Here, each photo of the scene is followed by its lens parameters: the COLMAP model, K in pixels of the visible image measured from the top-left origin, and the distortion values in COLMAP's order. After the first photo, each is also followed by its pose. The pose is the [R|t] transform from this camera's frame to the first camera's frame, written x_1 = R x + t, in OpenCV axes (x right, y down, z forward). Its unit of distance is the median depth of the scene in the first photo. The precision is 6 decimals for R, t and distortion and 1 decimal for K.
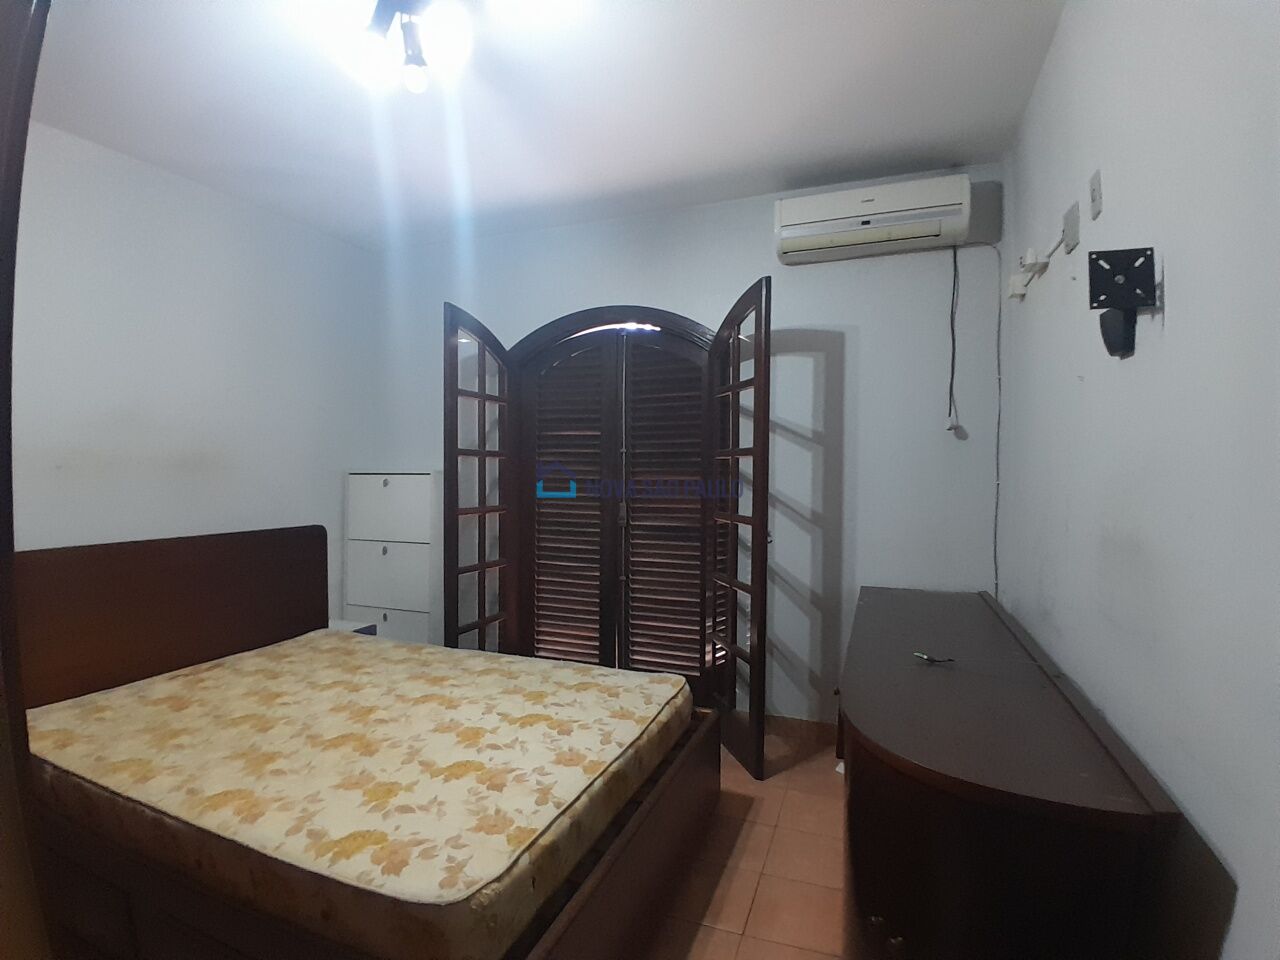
lens RADIAL K [[630.5, 0, 633.2], [0, 630.5, 487.6], [0, 0, 1]] dist [0.004515, -0.045849]
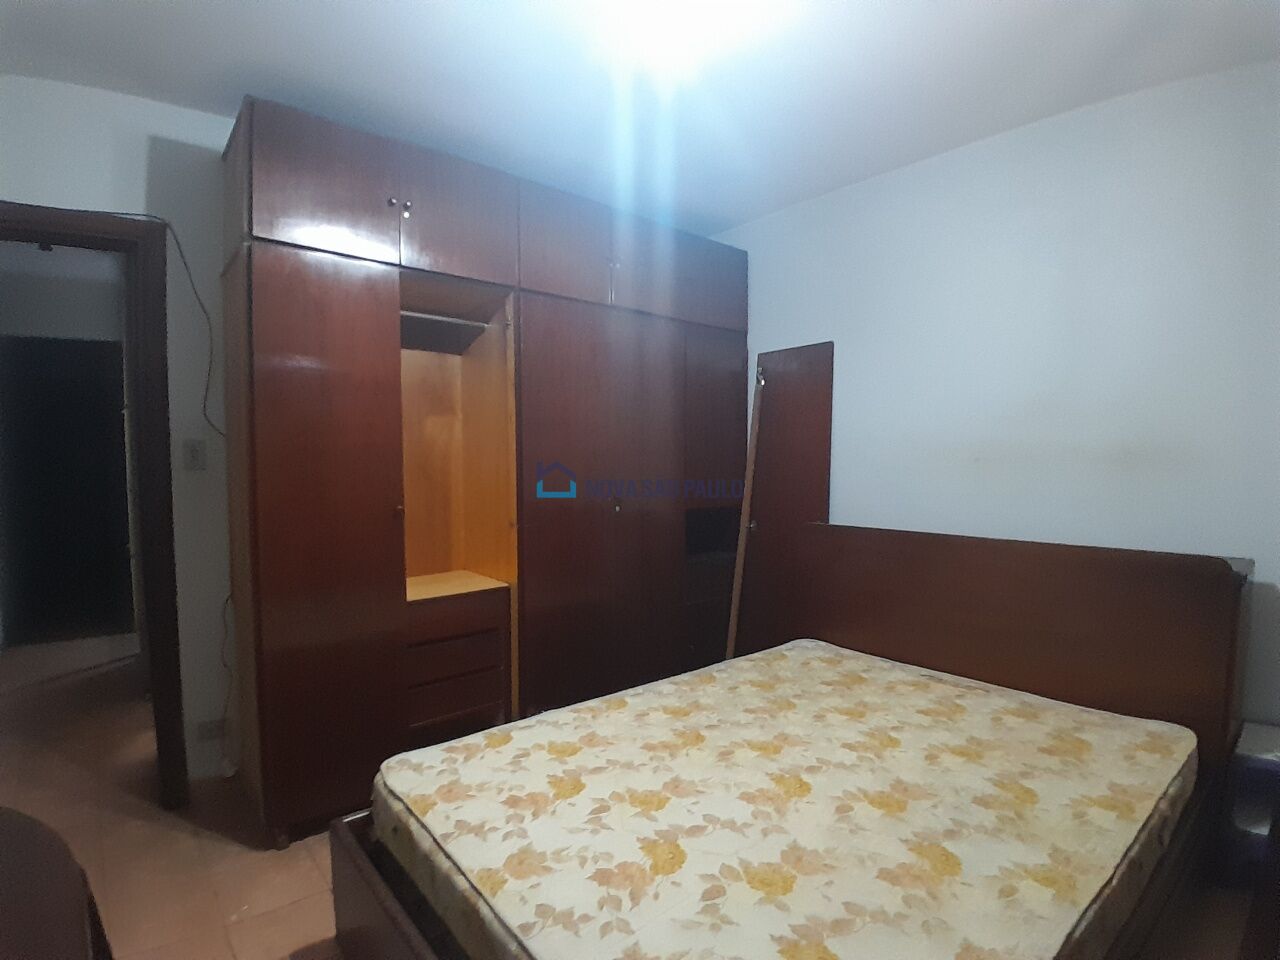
lens RADIAL K [[630.5, 0, 633.2], [0, 630.5, 487.6], [0, 0, 1]] dist [0.004515, -0.045849]
pose [[-0.475690, 0.036037, -0.878874, 0.428611], [-0.017745, 0.998564, 0.050549, -0.039894], [0.879434, 0.039641, -0.474368, 1.329891]]
